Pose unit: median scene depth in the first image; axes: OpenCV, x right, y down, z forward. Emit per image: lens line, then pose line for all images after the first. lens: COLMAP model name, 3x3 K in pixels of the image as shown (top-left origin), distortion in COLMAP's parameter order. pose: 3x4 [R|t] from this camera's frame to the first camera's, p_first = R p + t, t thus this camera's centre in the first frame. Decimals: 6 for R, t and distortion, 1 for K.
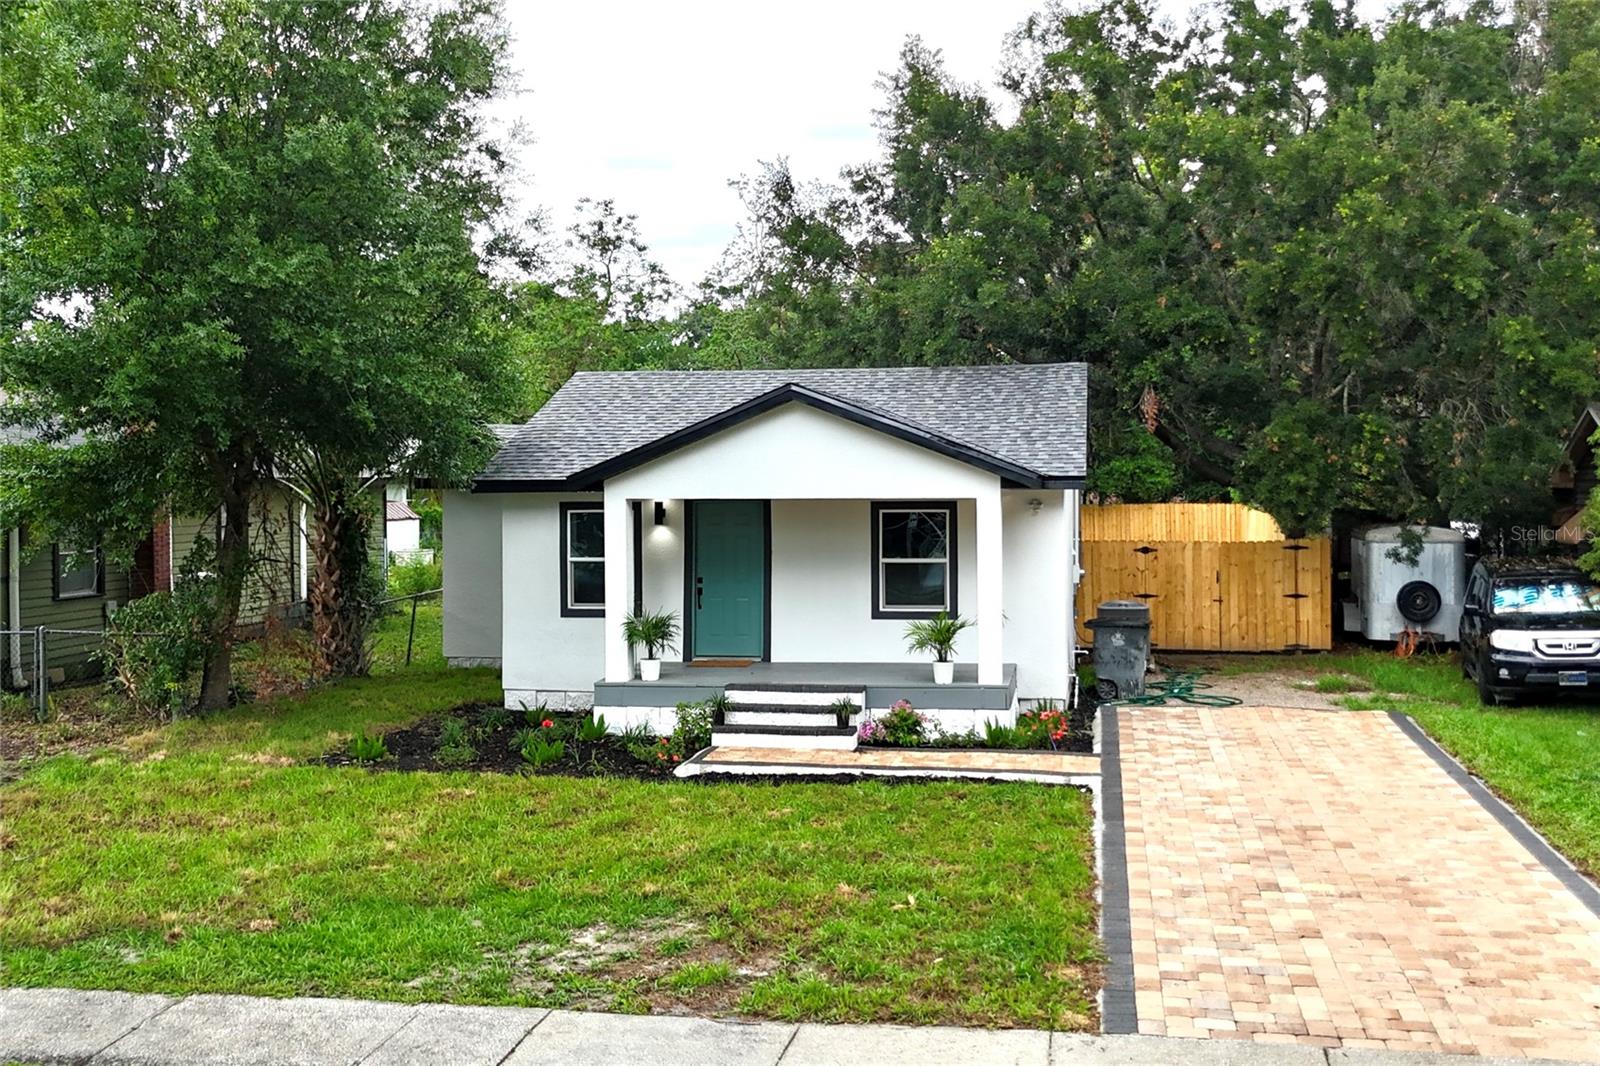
lens RADIAL K [[1188.6, 0, 796.4], [0, 1188.6, 533.3], [0, 0, 1]] dist [0.028892, -0.006654]
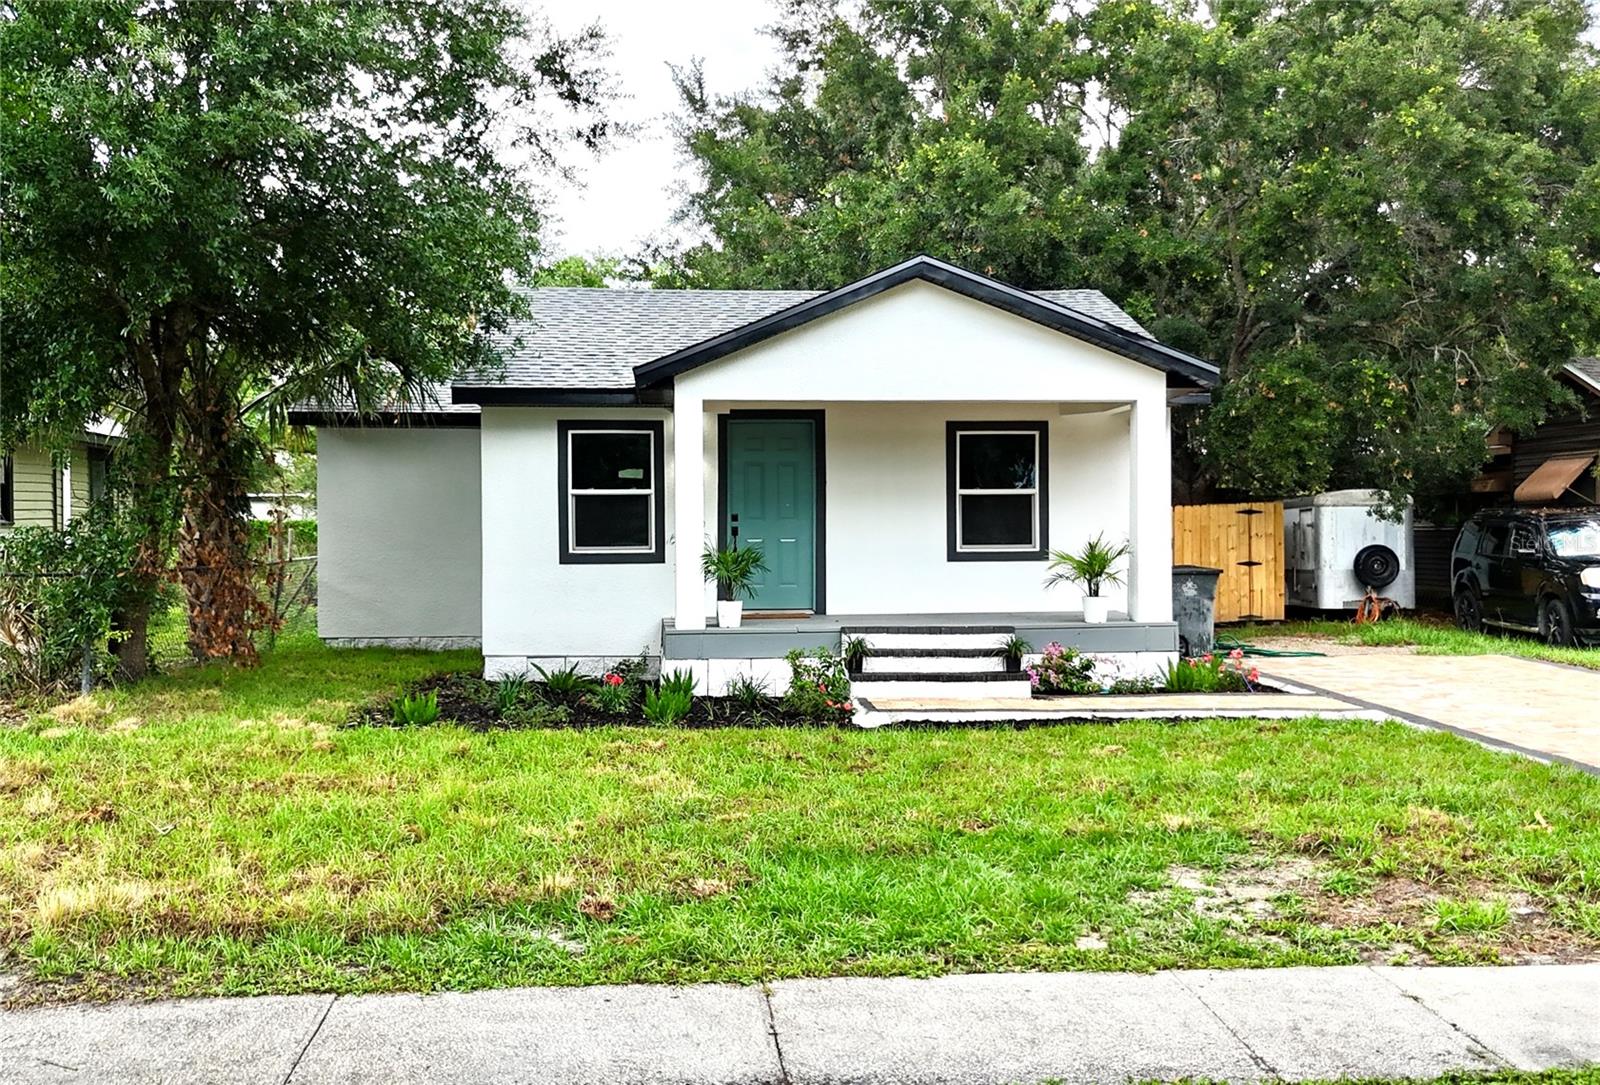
lens RADIAL K [[1291.3, 0, 801.4], [0, 1291.3, 543.4], [0, 0, 1]] dist [0.019395, 0.003754]
pose [[0.982299, -0.004749, 0.187261, -0.219185], [0.004077, 0.999984, 0.003975, 0.058398], [-0.187277, -0.003141, 0.982302, 0.130118]]
